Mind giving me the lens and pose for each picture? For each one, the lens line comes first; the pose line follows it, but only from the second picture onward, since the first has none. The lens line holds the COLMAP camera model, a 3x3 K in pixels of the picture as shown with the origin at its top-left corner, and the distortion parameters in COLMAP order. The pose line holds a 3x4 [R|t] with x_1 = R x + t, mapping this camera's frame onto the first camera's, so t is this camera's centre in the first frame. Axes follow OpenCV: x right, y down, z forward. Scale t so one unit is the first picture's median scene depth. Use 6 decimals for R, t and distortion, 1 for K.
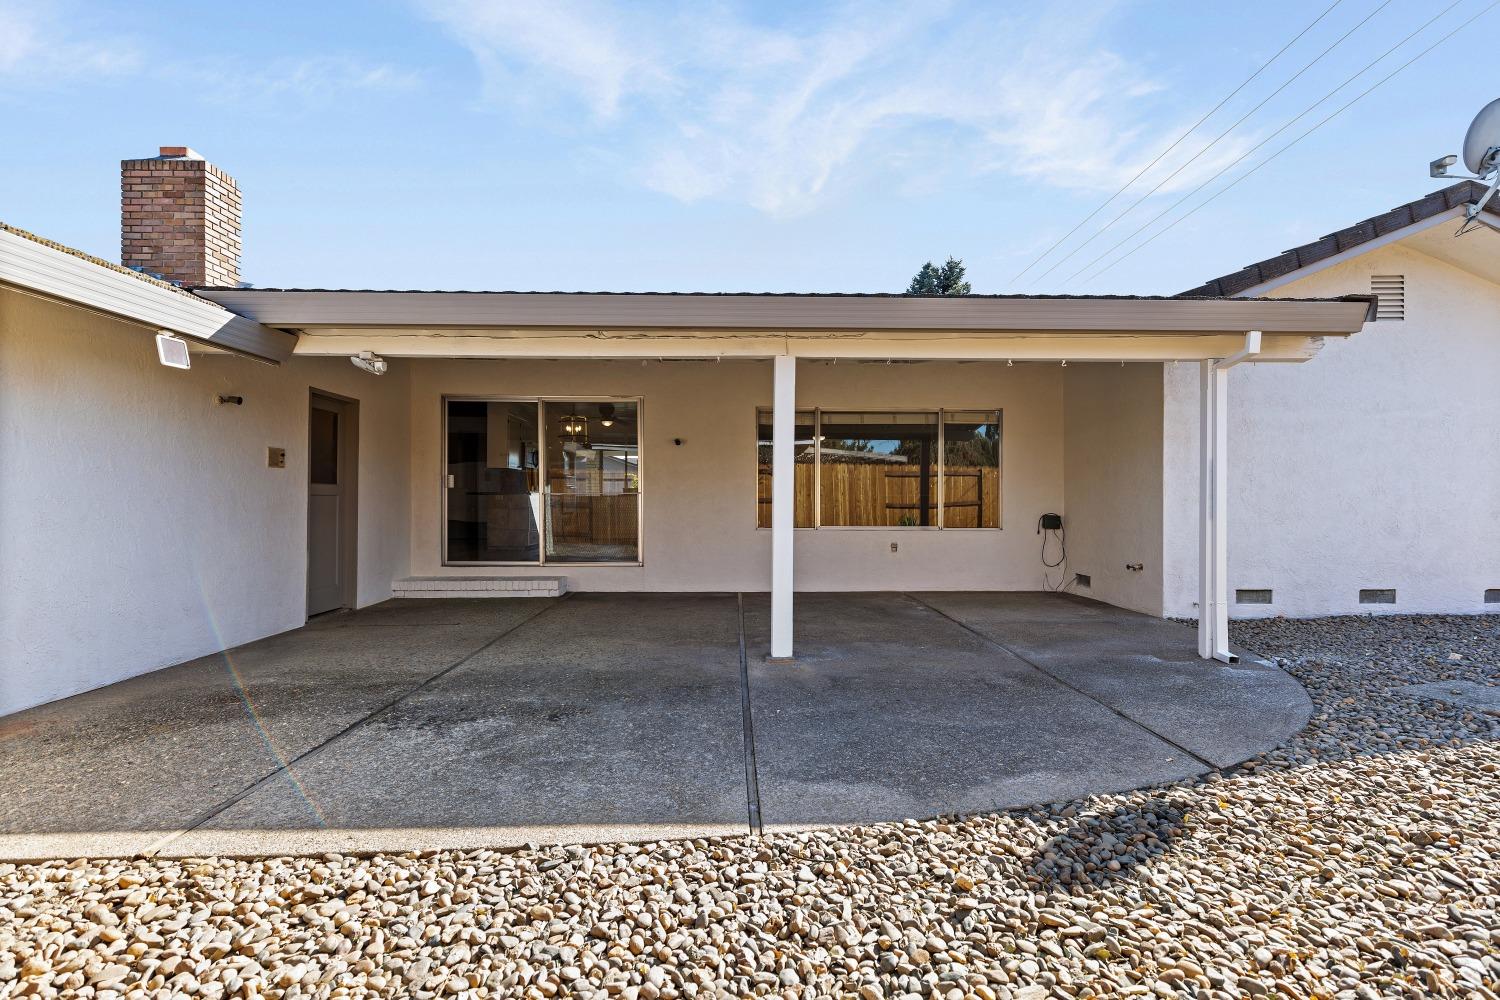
lens RADIAL K [[701.7, 0, 750.0], [0, 701.7, 500.0], [0, 0, 1]] dist [-0.000086, -0.000350]
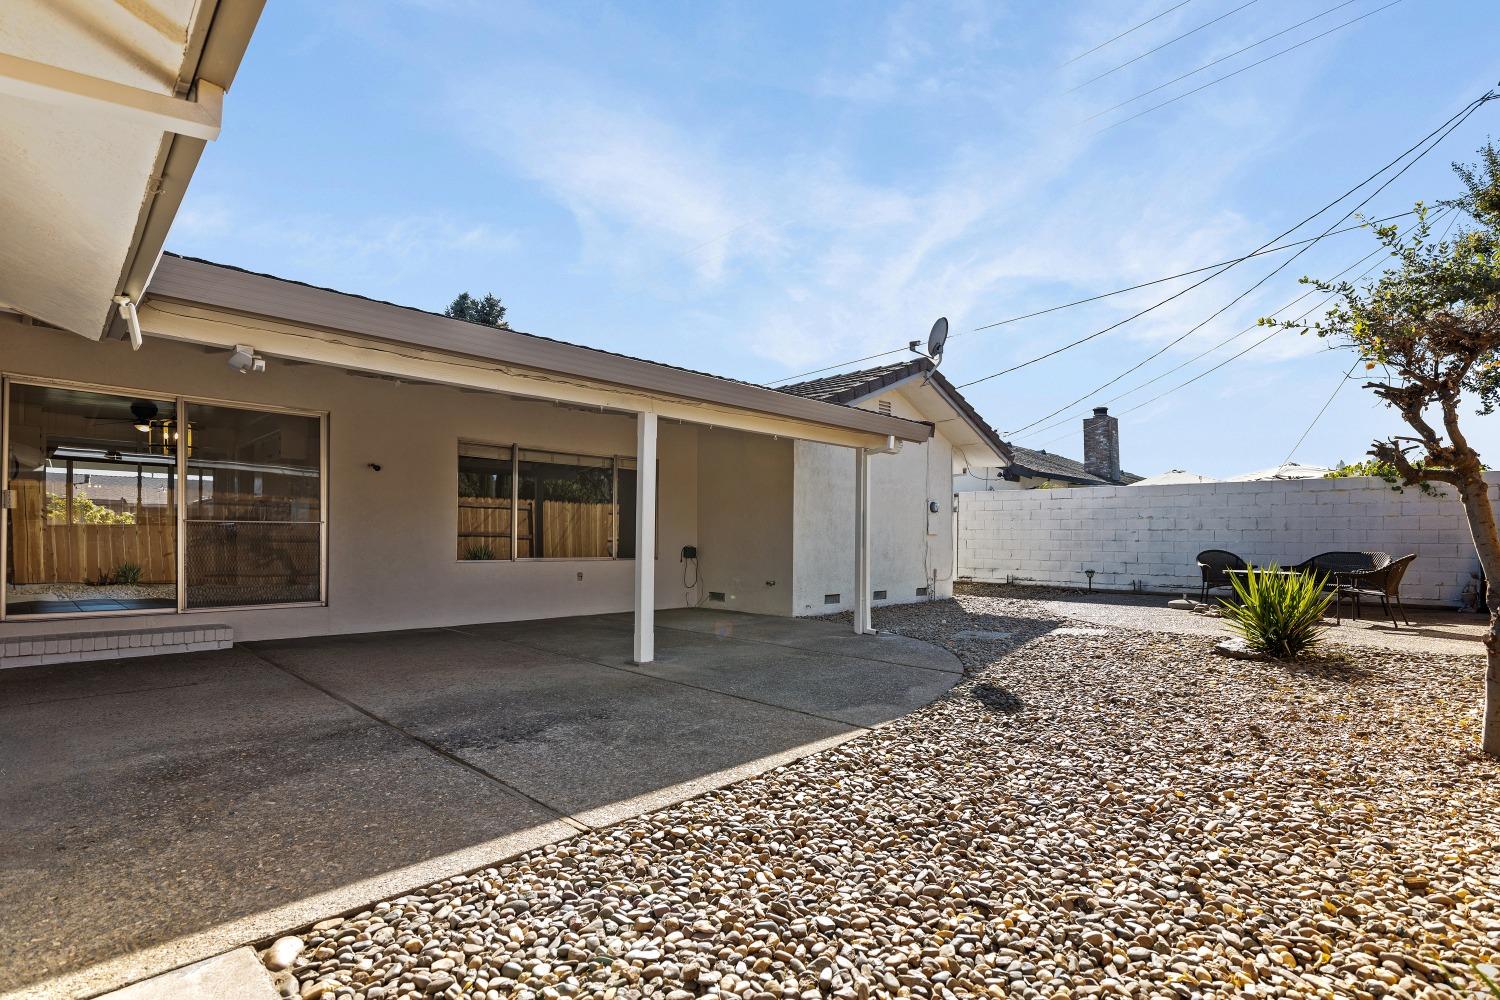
lens RADIAL K [[722.5, 0, 746.0], [0, 722.5, 537.3], [0, 0, 1]] dist [-0.002070, -0.000420]
pose [[0.725938, 0.008064, 0.687713, -0.680861], [-0.008640, 0.999959, -0.002605, 0.011173], [-0.687706, -0.004051, 0.725978, -0.019659]]
